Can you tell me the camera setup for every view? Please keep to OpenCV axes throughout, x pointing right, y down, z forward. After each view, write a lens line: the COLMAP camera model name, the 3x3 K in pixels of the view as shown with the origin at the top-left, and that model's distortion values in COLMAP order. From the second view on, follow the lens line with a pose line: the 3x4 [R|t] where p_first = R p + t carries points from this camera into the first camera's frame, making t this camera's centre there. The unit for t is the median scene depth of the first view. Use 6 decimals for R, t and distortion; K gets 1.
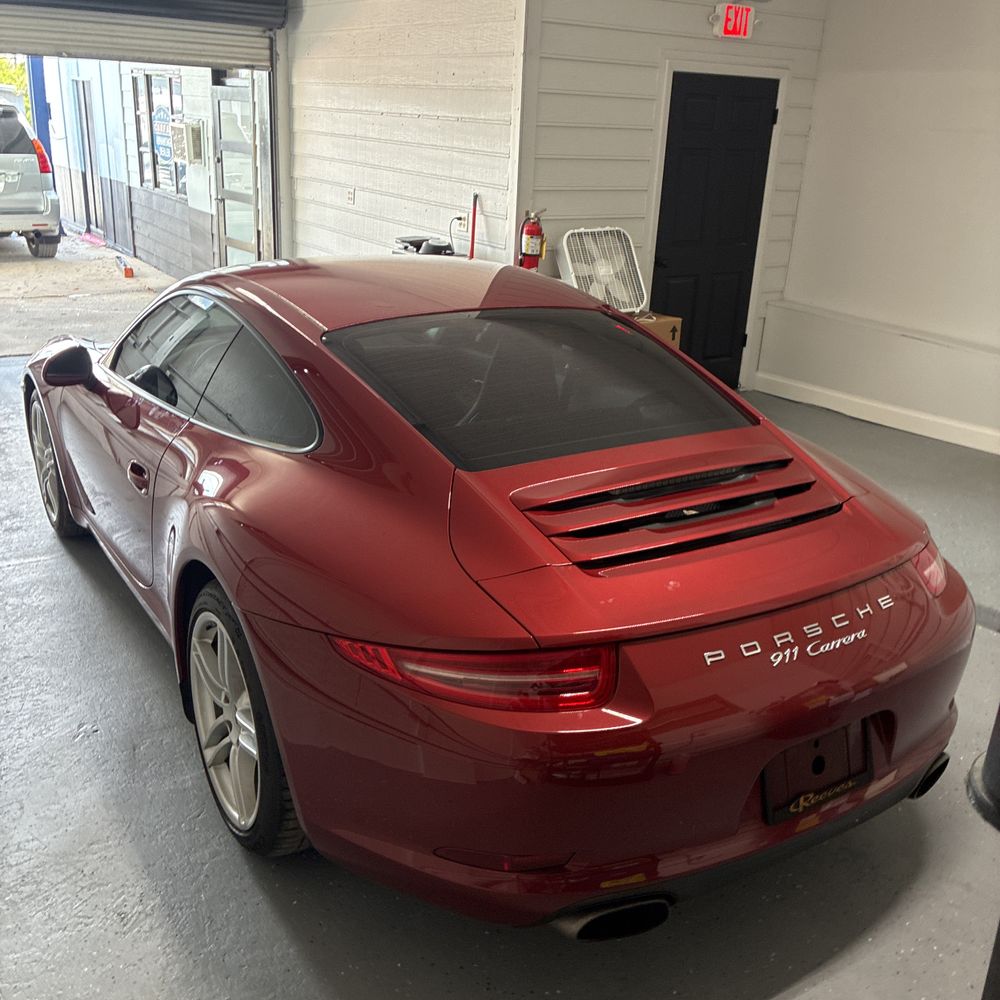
lens RADIAL K [[963.7, 0, 500.0], [0, 963.7, 500.0], [0, 0, 1]] dist [0.010958, 0.012196]
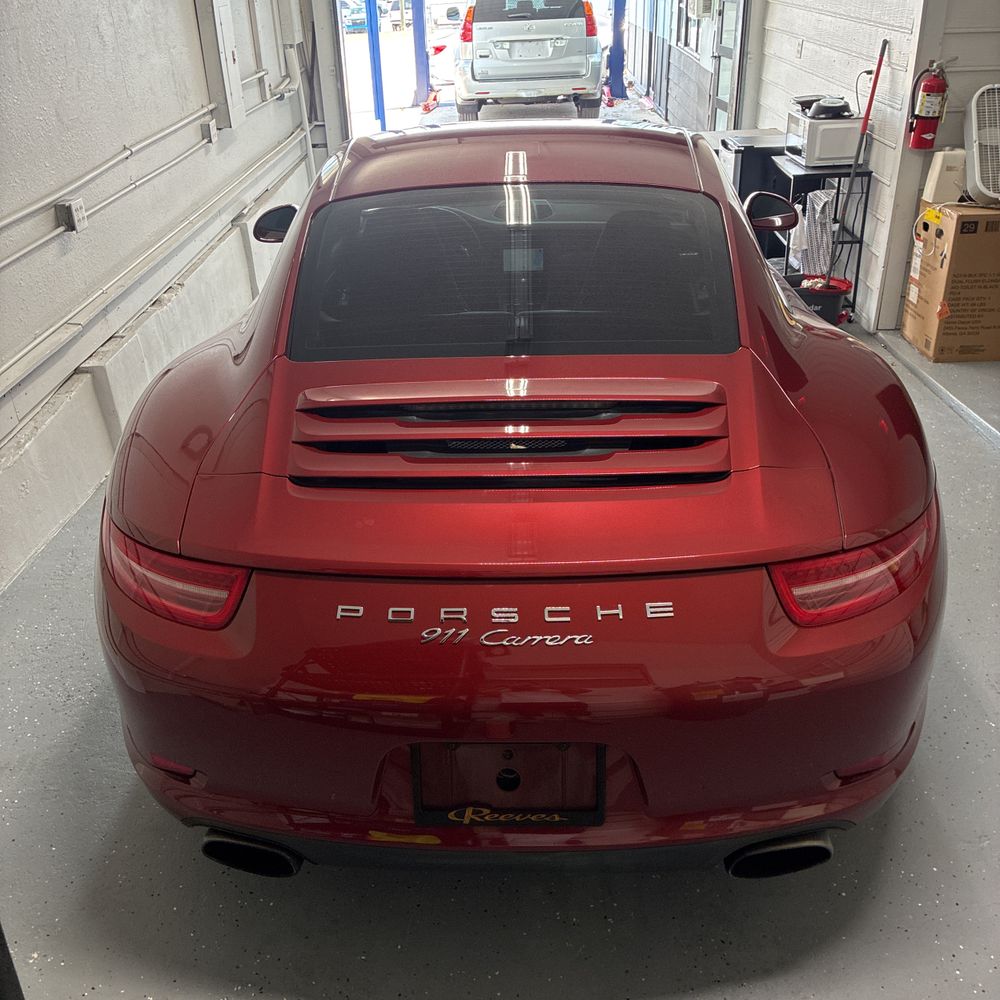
lens RADIAL K [[986.1, 0, 494.5], [0, 986.1, 481.4], [0, 0, 1]] dist [0.017390, -0.001079]
pose [[0.828995, 0.191977, -0.525274, 0.627509], [-0.136061, 0.980248, 0.143528, -0.076371], [0.542453, -0.047515, 0.838742, 0.280743]]
